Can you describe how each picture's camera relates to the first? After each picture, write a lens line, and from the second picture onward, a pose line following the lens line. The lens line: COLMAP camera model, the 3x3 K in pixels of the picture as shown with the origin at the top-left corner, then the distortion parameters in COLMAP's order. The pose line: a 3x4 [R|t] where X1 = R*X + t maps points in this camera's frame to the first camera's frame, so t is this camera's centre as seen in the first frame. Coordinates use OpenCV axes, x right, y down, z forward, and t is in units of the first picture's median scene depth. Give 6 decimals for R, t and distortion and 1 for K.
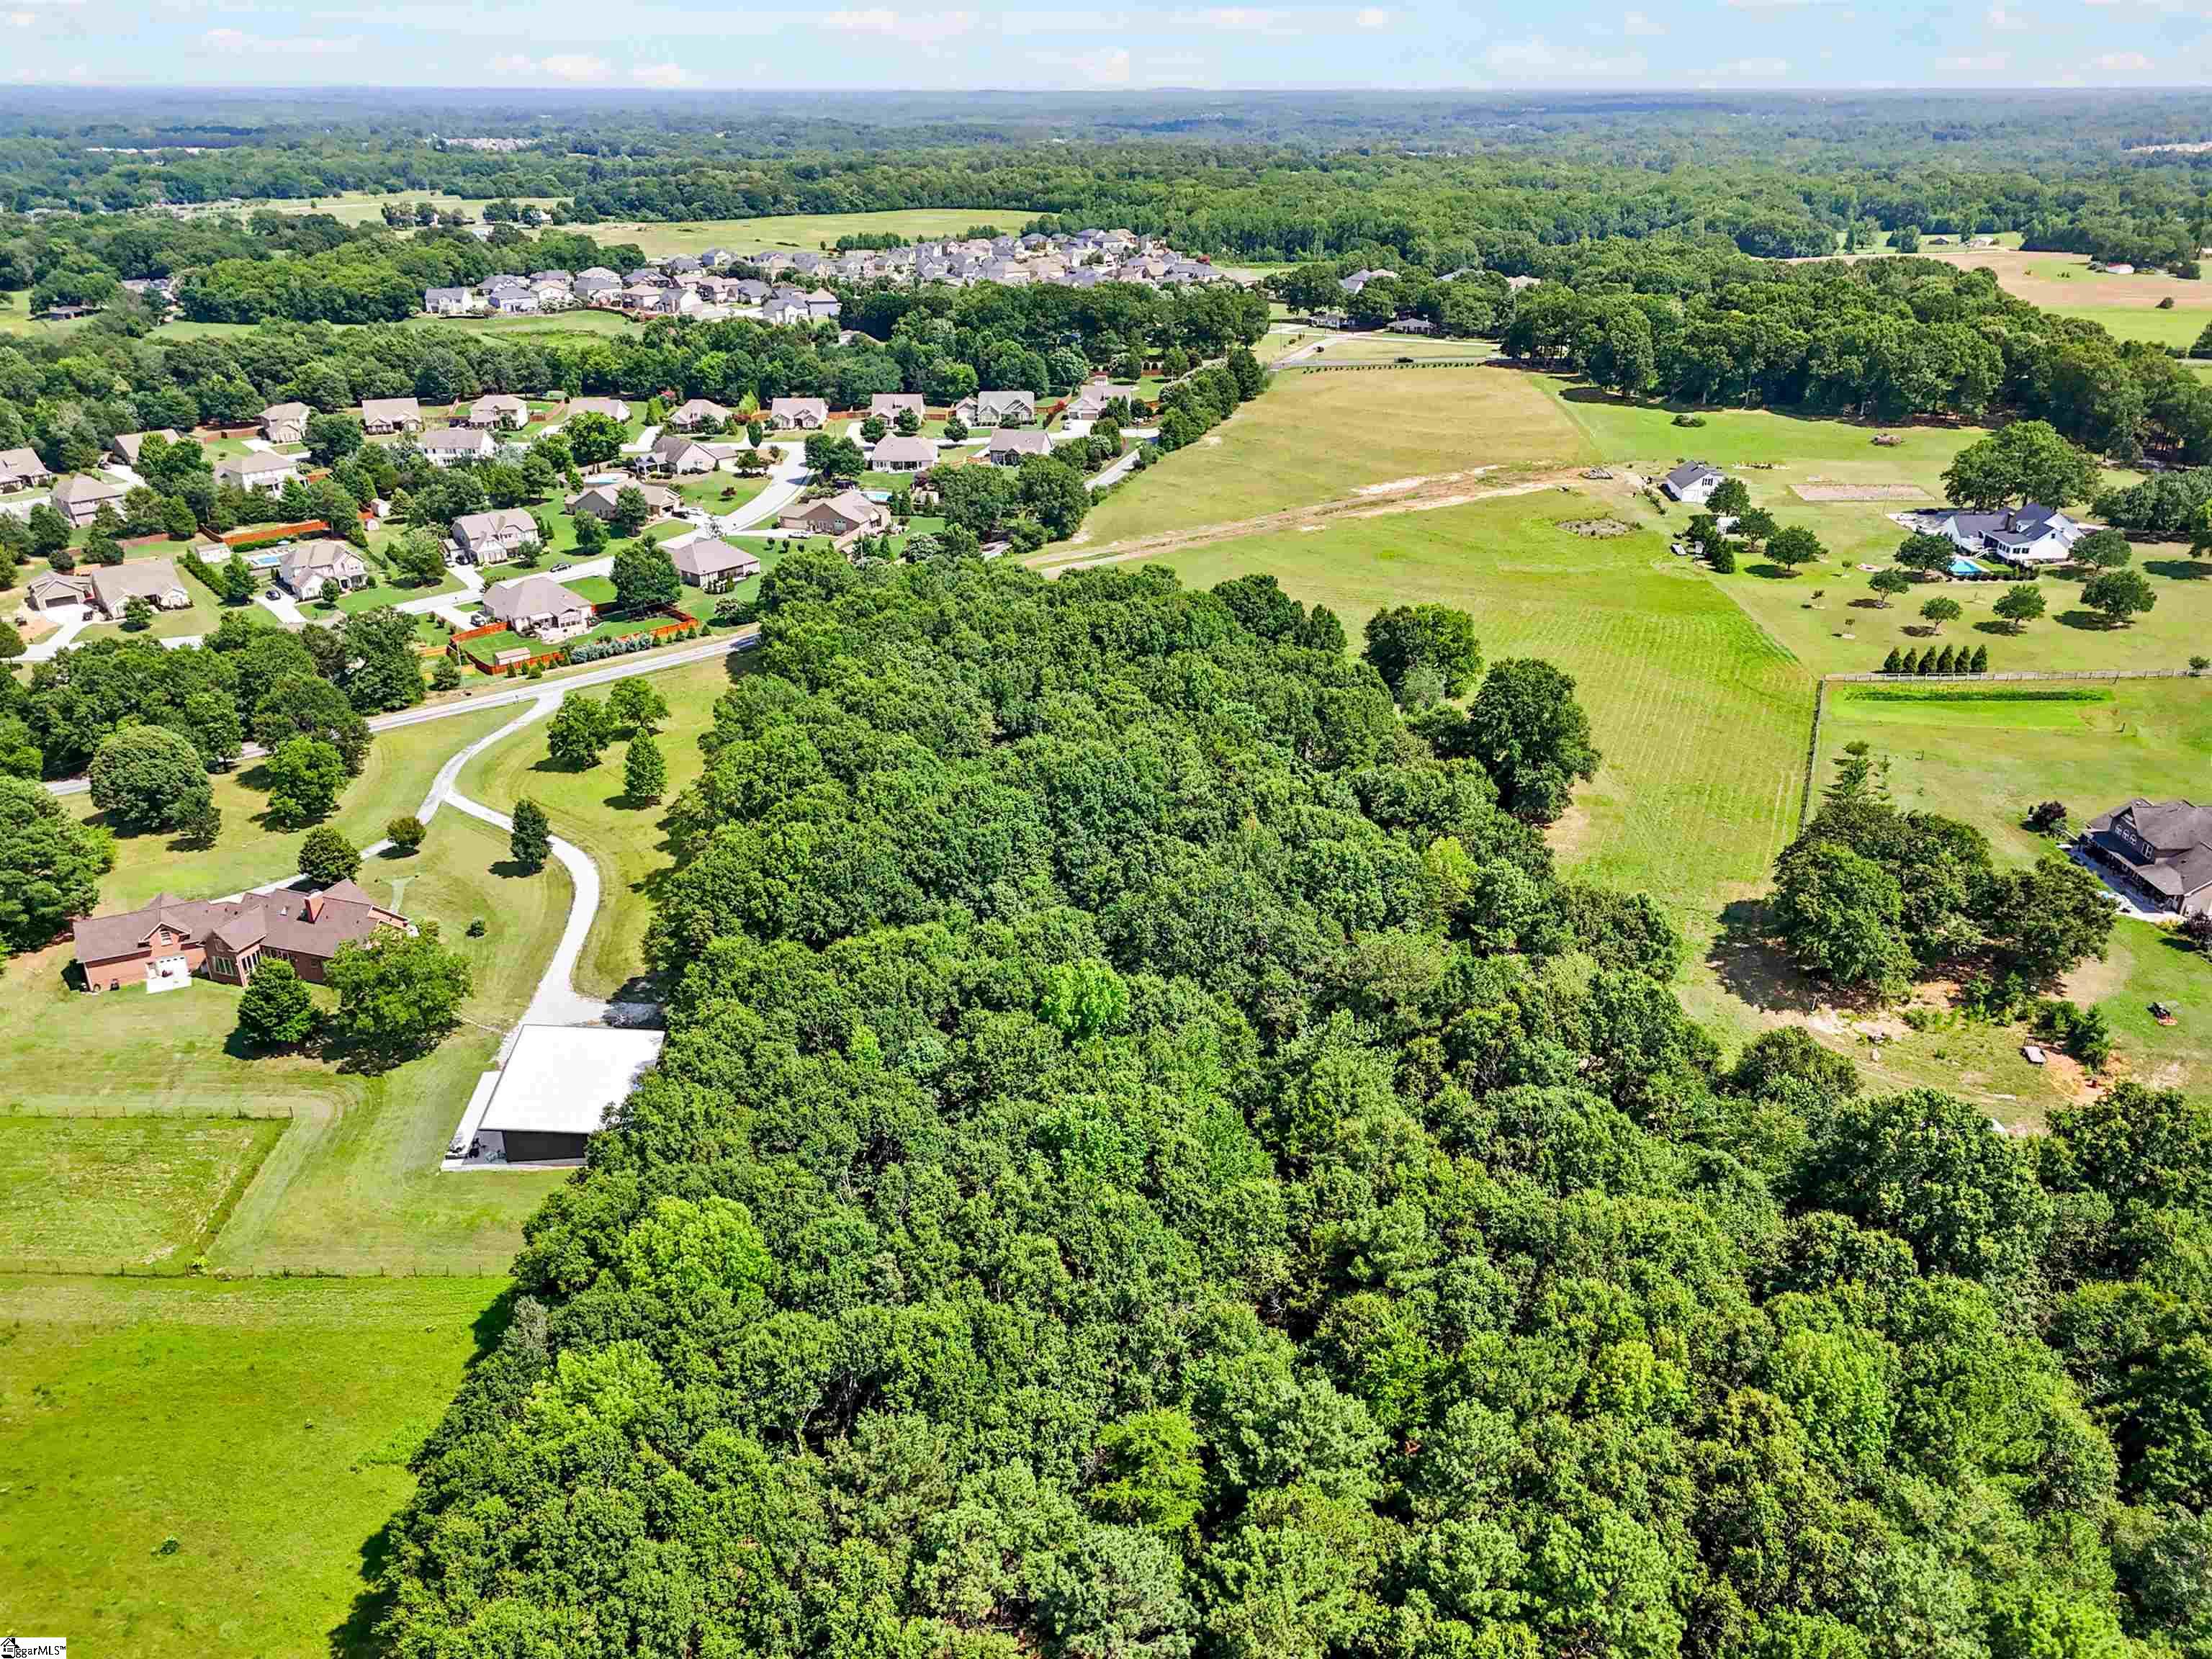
lens RADIAL K [[1670.9, 0, 1093.9], [0, 1670.9, 846.7], [0, 0, 1]] dist [0.060697, -0.054244]
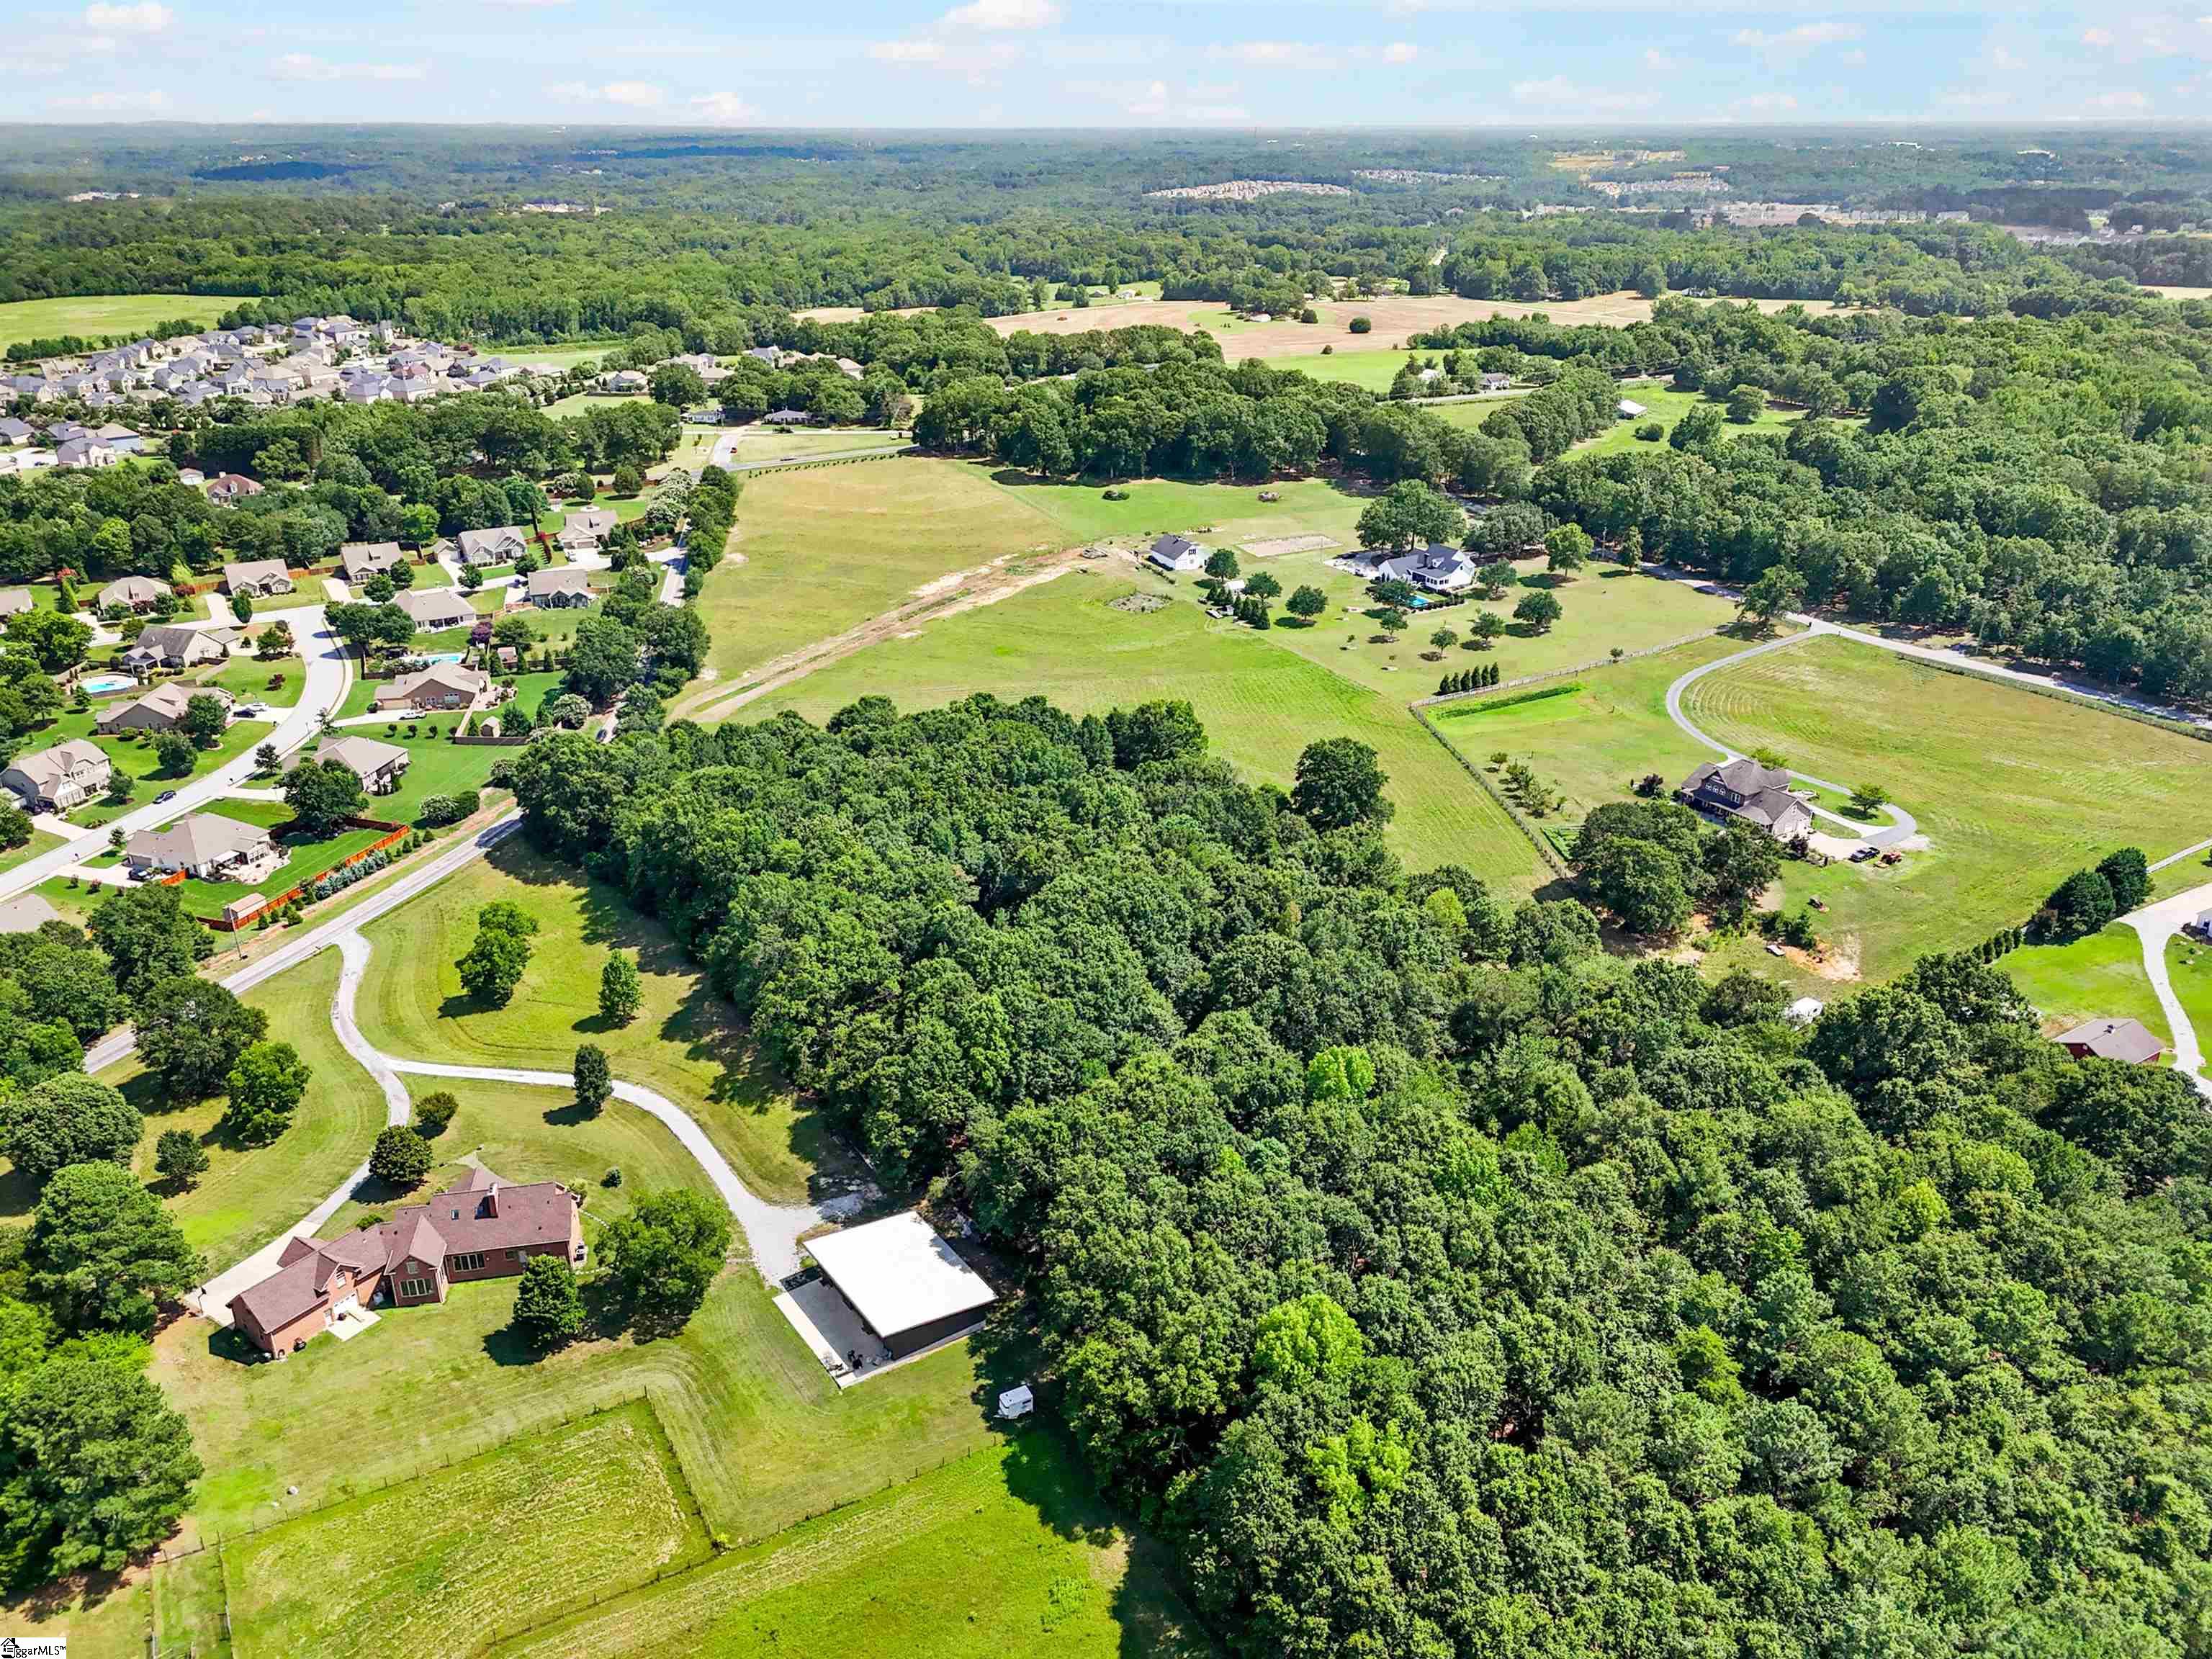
lens RADIAL K [[1670.9, 0, 1098.9], [0, 1670.9, 832.6], [0, 0, 1]] dist [0.060697, -0.054244]
pose [[0.868341, -0.196081, 0.455561, -0.294754], [0.206553, 0.978056, 0.027264, -0.067766], [-0.450910, 0.070423, 0.889787, -0.028700]]
